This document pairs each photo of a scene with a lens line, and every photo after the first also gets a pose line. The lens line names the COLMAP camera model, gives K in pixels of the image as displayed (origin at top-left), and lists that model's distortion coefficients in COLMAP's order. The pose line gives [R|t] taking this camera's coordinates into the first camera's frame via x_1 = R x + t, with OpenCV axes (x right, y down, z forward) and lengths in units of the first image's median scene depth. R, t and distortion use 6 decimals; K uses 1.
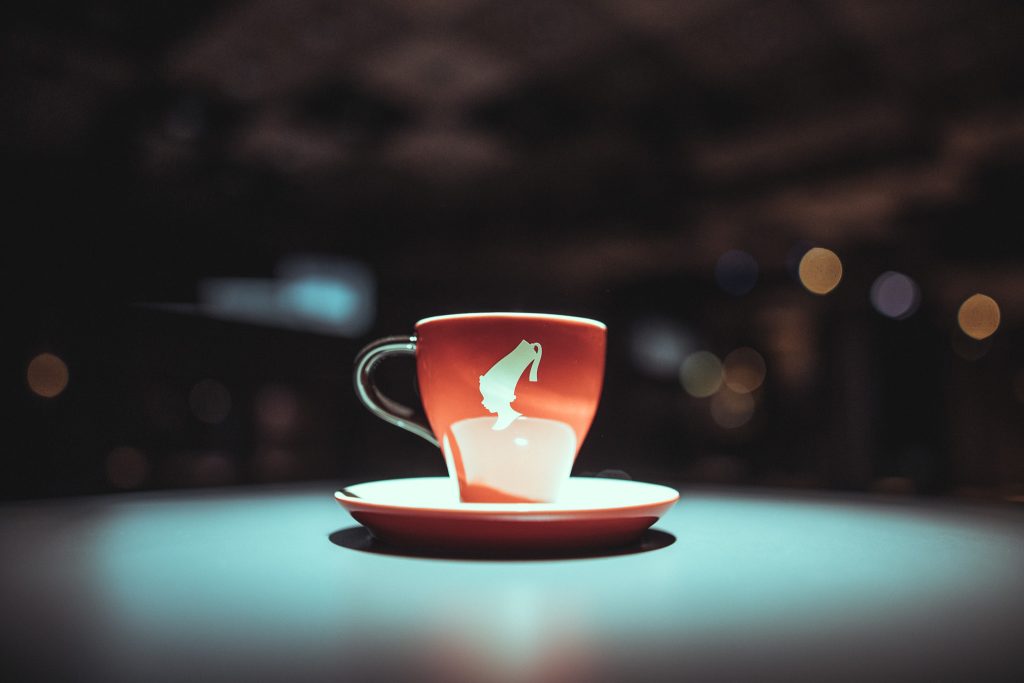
lens RADIAL K [[888.7, 0, 508.9], [0, 888.7, 341.1], [0, 0, 1]] dist [0.005147, 0.002249]
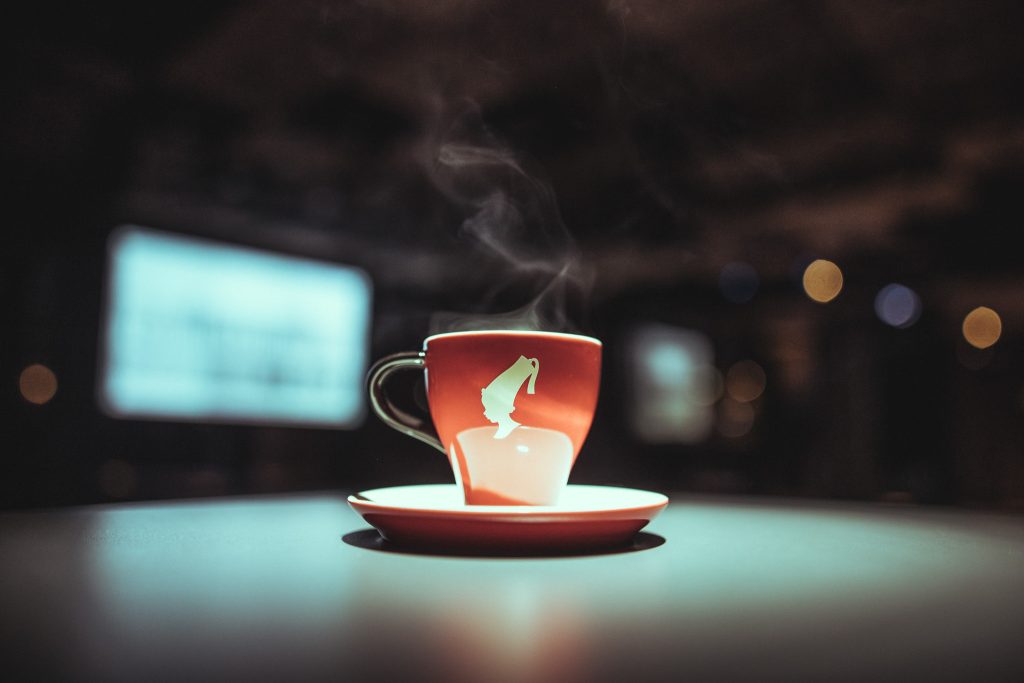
lens RADIAL K [[918.9, 0, 515.0], [0, 918.9, 344.4], [0, 0, 1]] dist [-0.003851, -0.004758]
pose [[0.999990, 0.003002, 0.003366, 0.001317], [-0.002991, 0.999991, -0.003147, -0.011262], [-0.003375, 0.003137, 0.999989, -0.113238]]
